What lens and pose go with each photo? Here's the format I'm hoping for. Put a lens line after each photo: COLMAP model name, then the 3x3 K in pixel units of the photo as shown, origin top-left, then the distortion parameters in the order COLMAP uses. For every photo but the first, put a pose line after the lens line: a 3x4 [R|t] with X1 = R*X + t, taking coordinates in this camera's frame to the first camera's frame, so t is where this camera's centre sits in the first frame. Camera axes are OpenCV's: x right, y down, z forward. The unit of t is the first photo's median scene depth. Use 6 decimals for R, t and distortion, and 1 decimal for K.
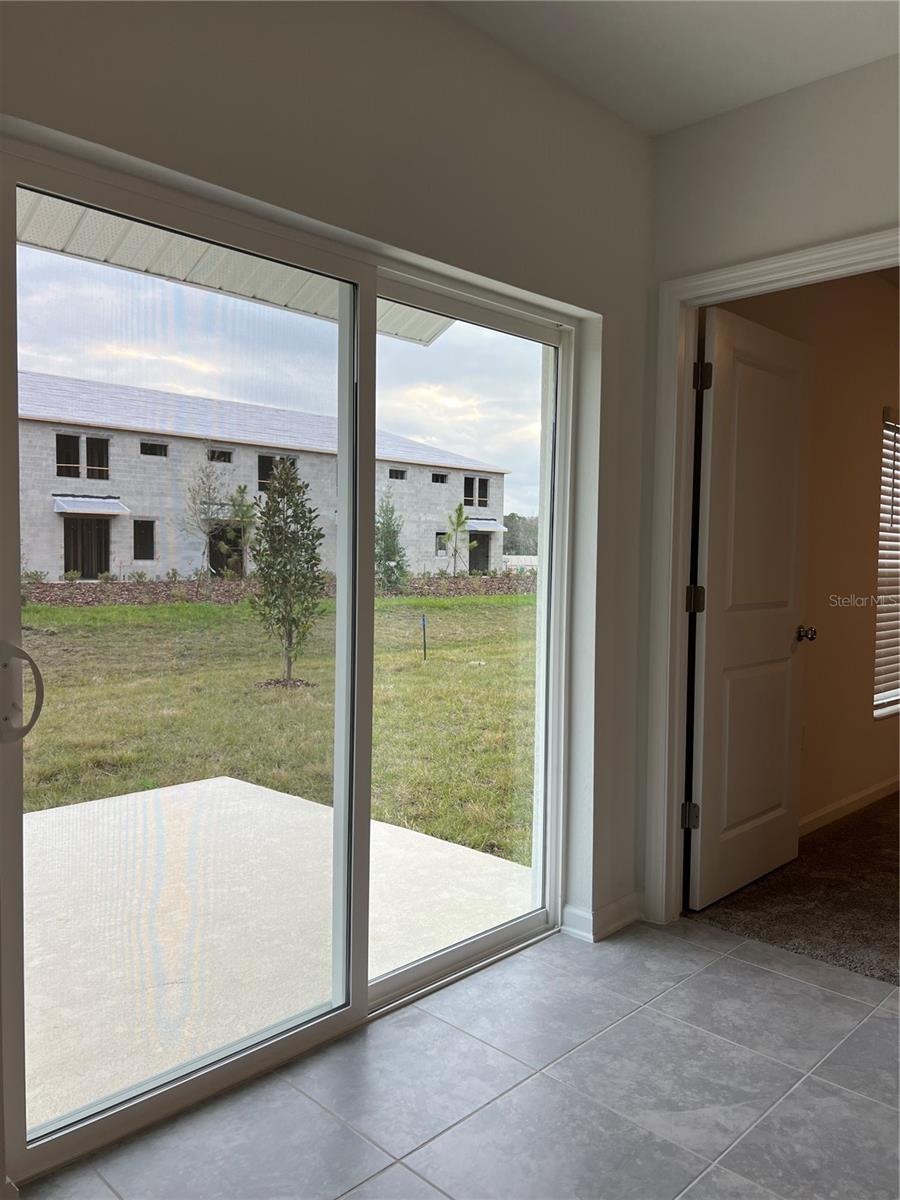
lens RADIAL K [[903.5, 0, 449.6], [0, 903.5, 601.0], [0, 0, 1]] dist [0.052568, -0.064769]
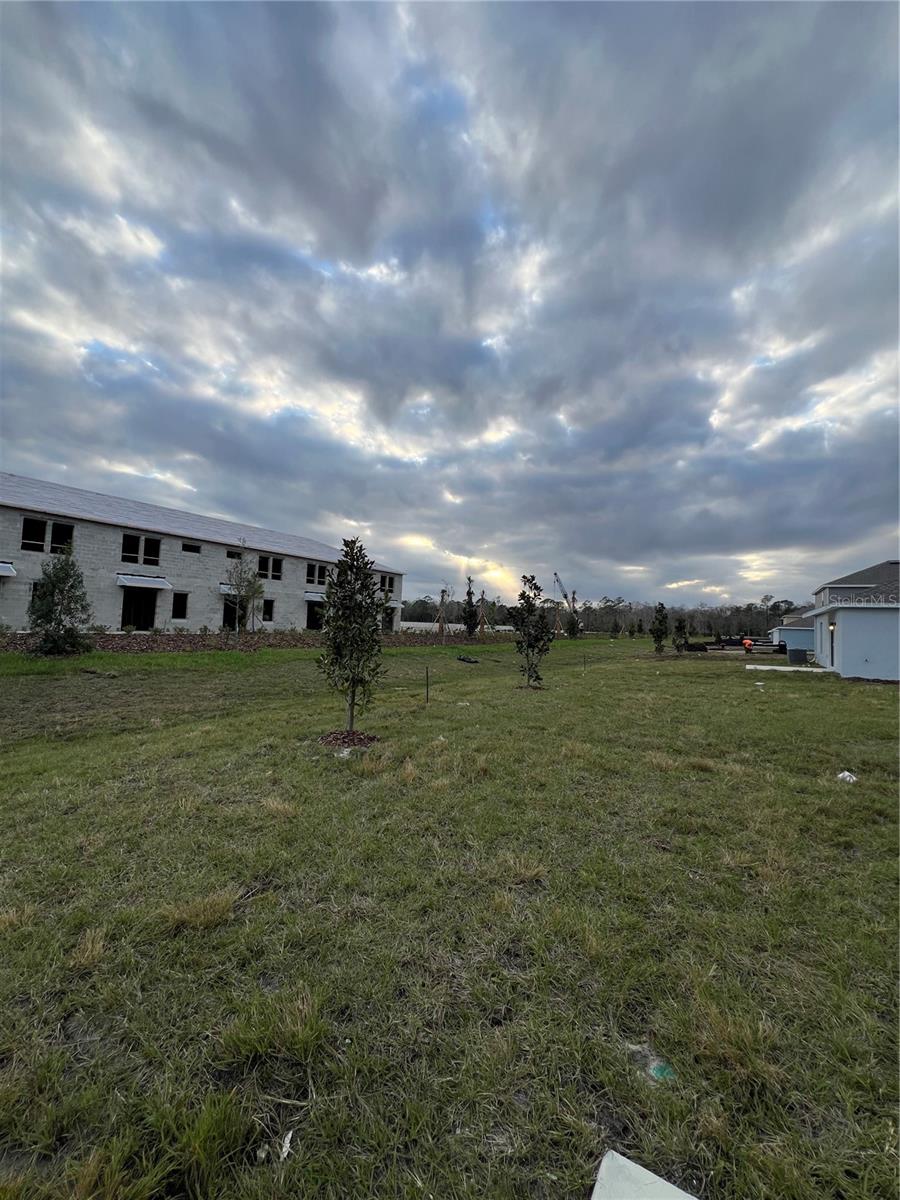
lens RADIAL K [[479.9, 0, 452.2], [0, 479.9, 598.0], [0, 0, 1]] dist [0.001020, 0.000018]
pose [[0.977822, 0.035748, 0.206364, -0.058228], [-0.015306, 0.994888, -0.099817, -0.006688], [-0.208878, 0.094444, 0.973371, 0.119728]]
